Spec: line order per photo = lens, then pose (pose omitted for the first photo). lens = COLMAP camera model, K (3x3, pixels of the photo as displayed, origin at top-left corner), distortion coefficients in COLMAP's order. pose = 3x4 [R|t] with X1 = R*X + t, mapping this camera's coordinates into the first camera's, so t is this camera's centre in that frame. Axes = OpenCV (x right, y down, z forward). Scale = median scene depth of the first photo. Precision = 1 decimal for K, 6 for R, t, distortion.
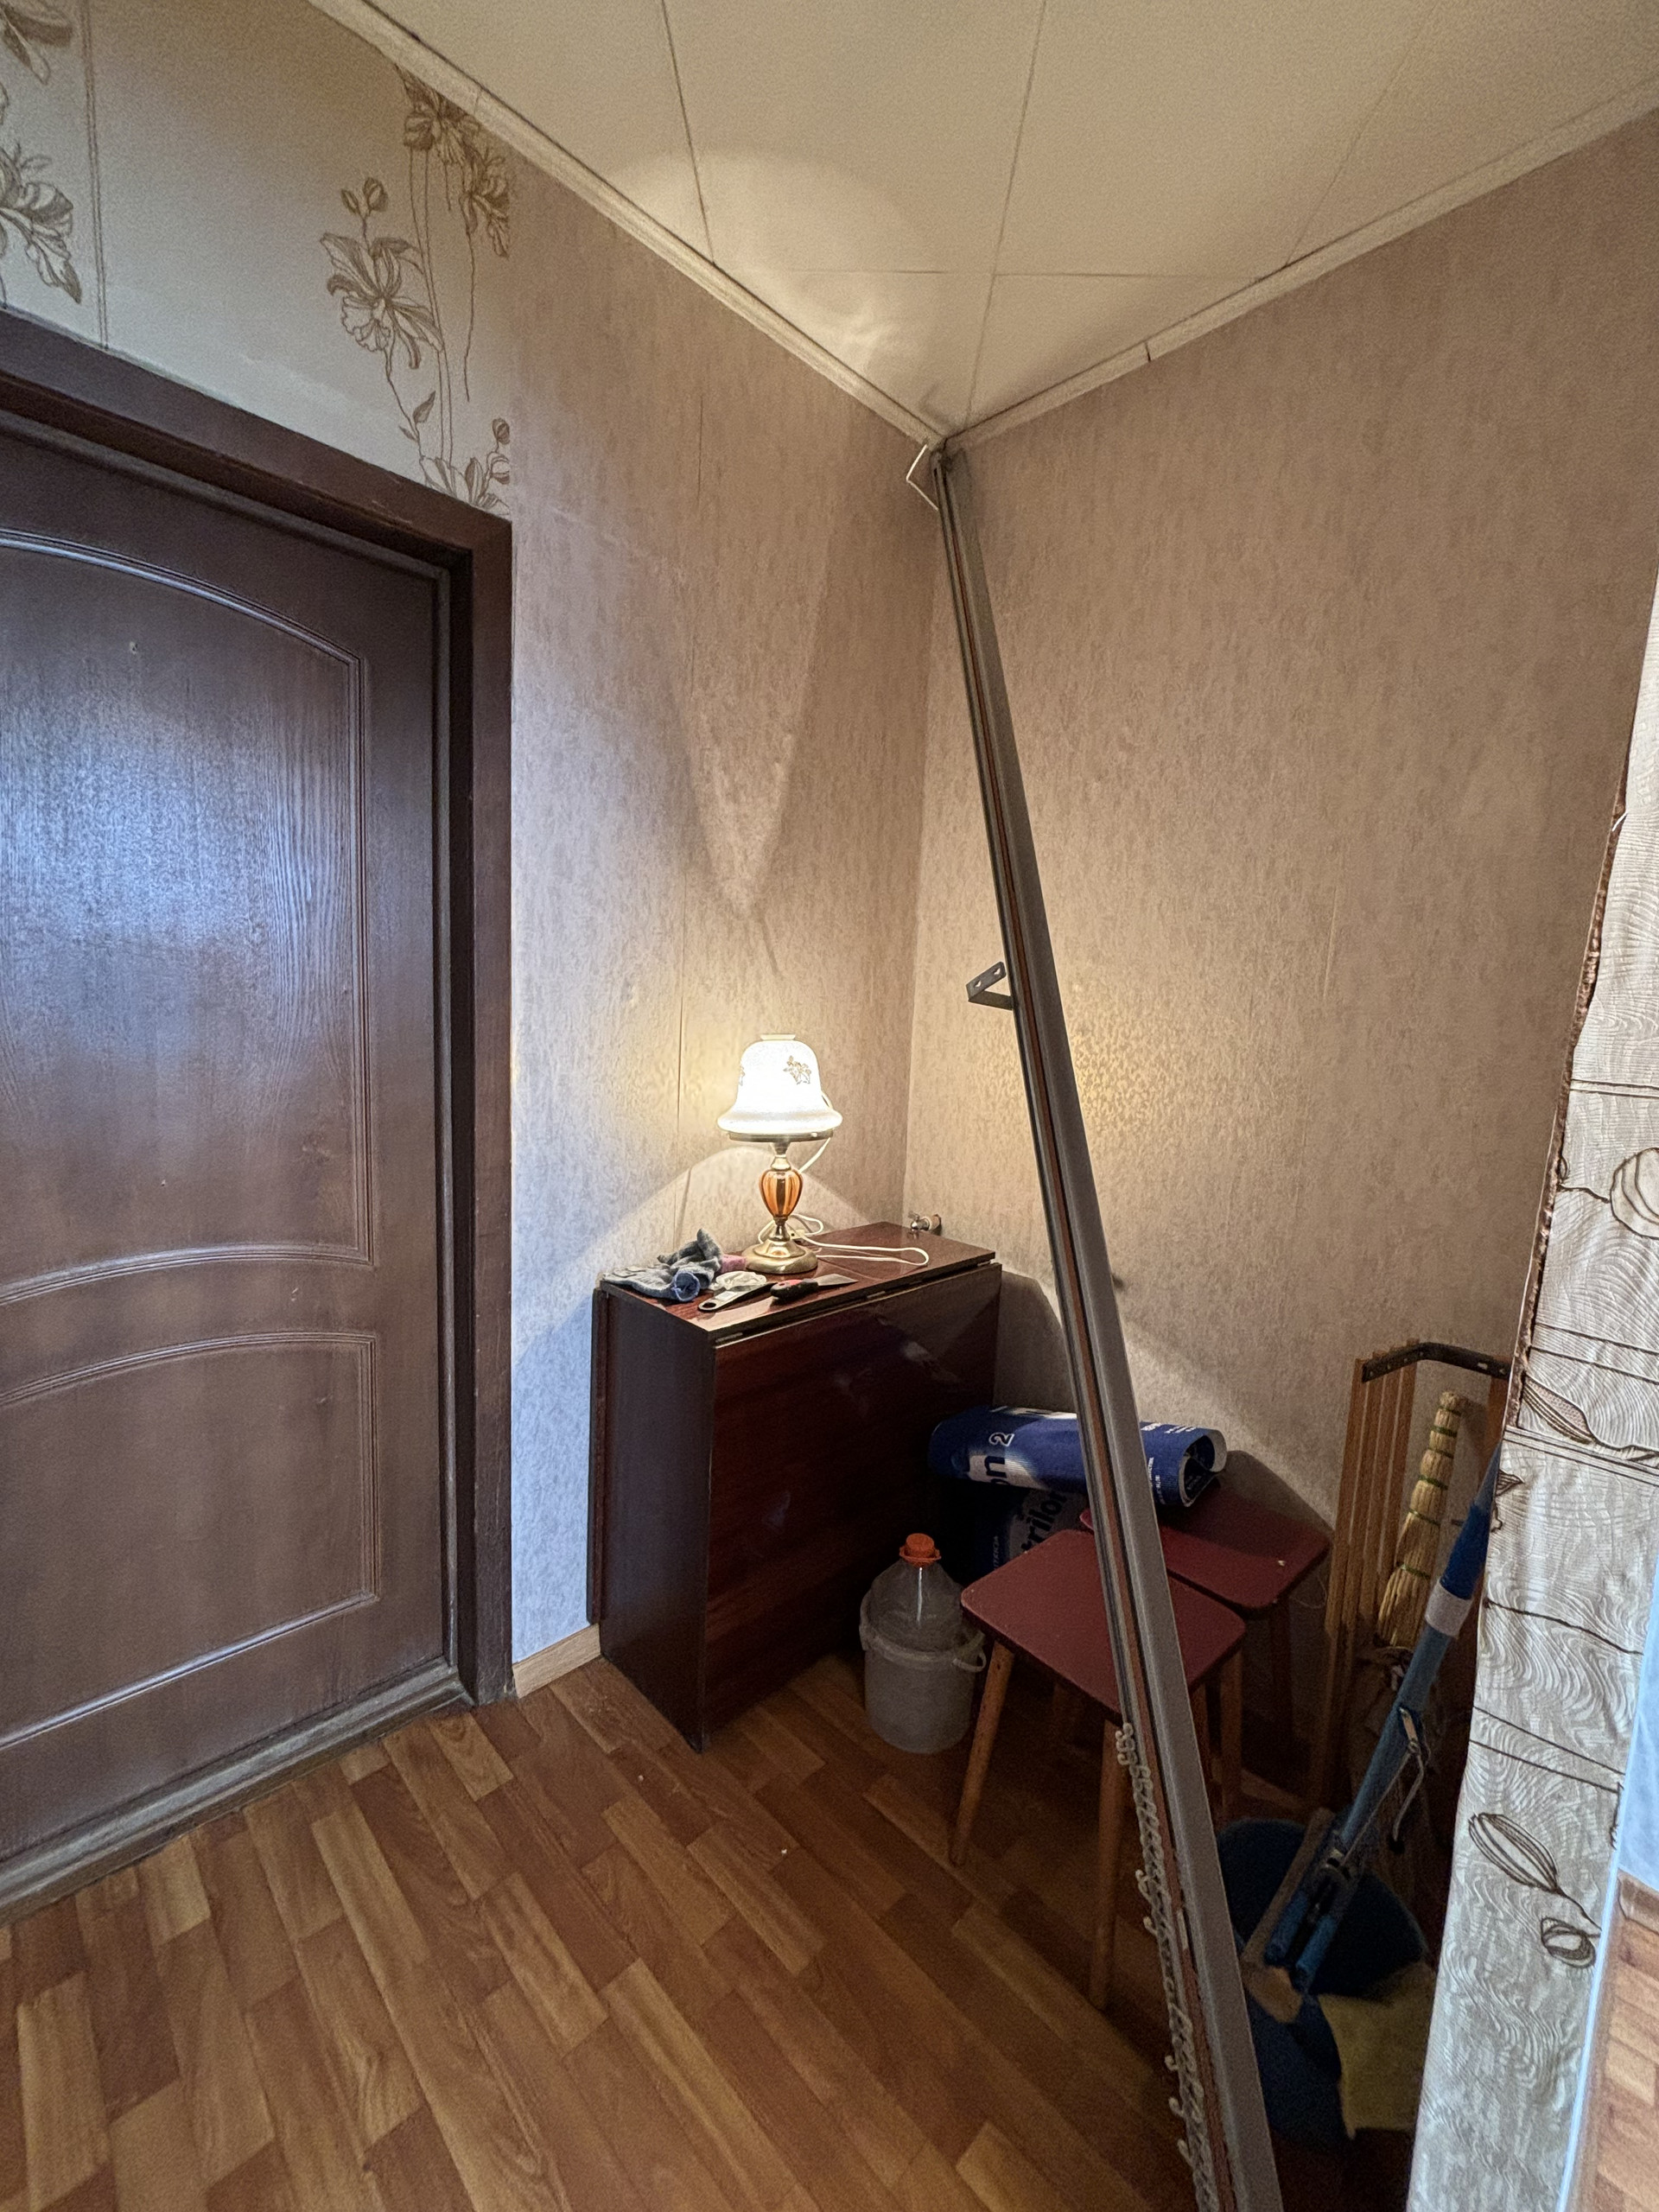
lens RADIAL K [[885.8, 0, 829.5], [0, 885.8, 1106.0], [0, 0, 1]] dist [-0.000153, -0.000977]
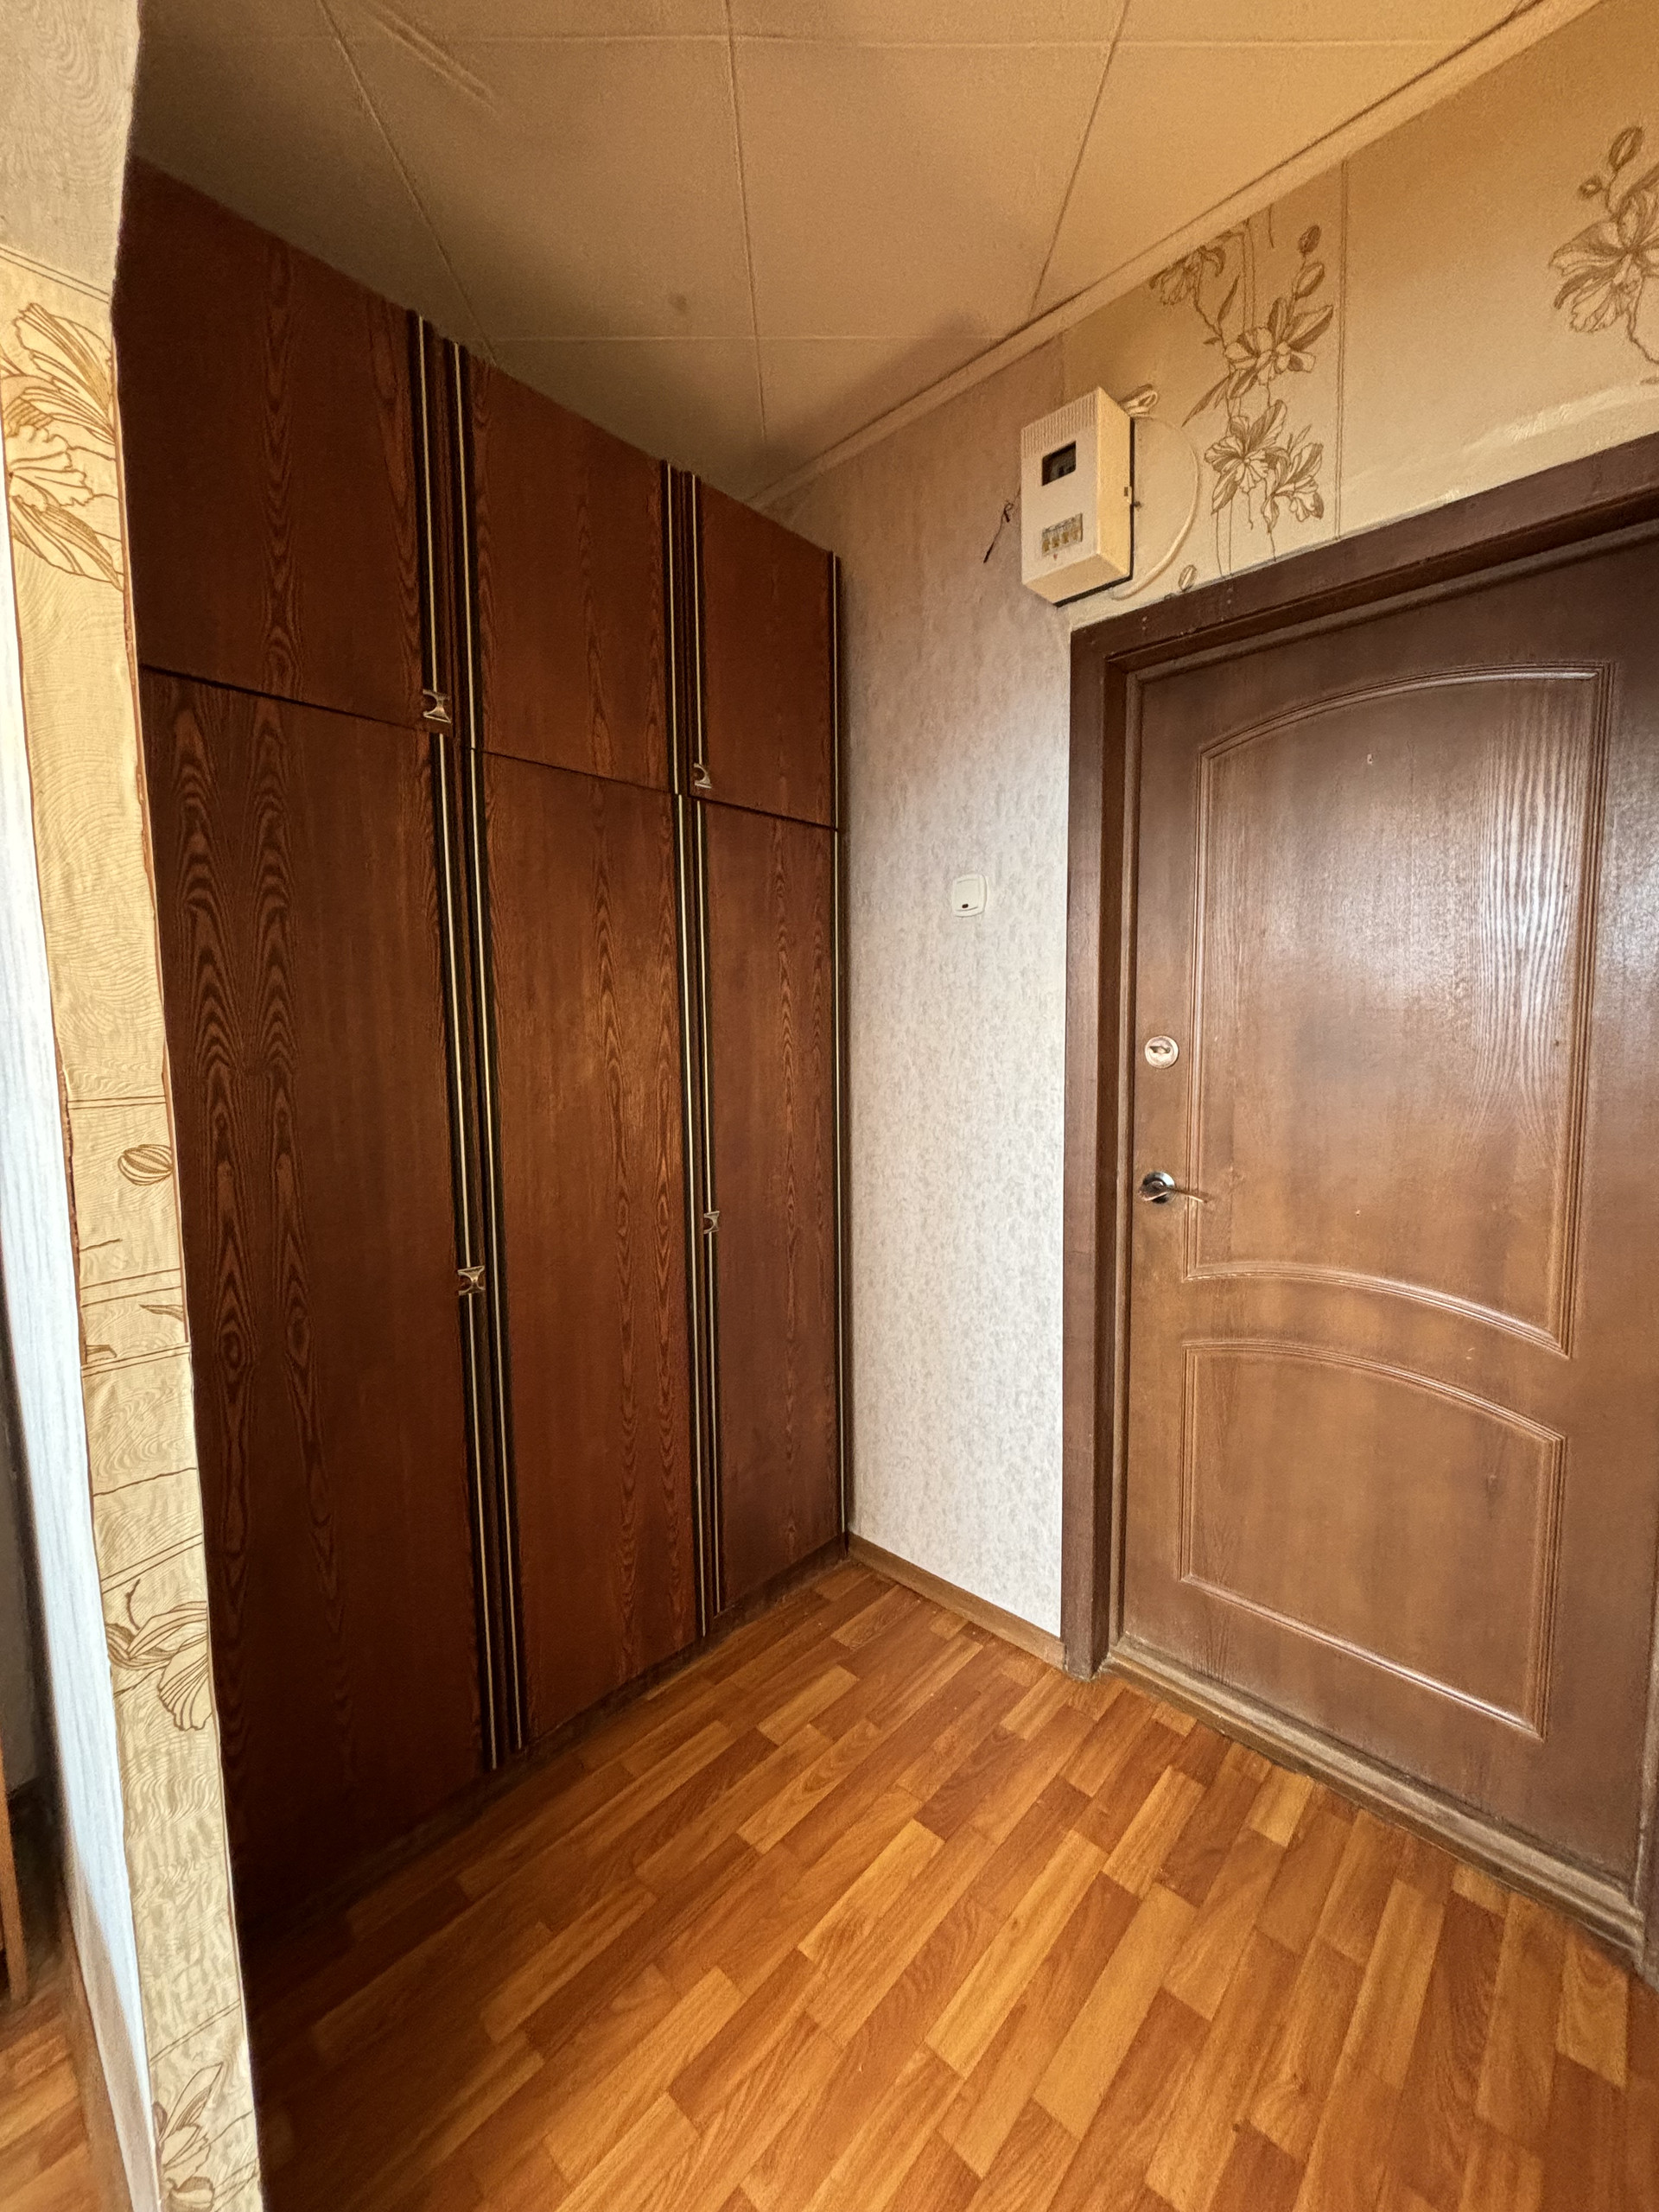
lens RADIAL K [[890.2, 0, 827.5], [0, 890.2, 1103.0], [0, 0, 1]] dist [-0.004051, -0.001250]
pose [[0.029392, 0.050066, -0.998313, 0.355938], [-0.102602, 0.993620, 0.046810, -0.036179], [0.994288, 0.101053, 0.034342, 0.249971]]
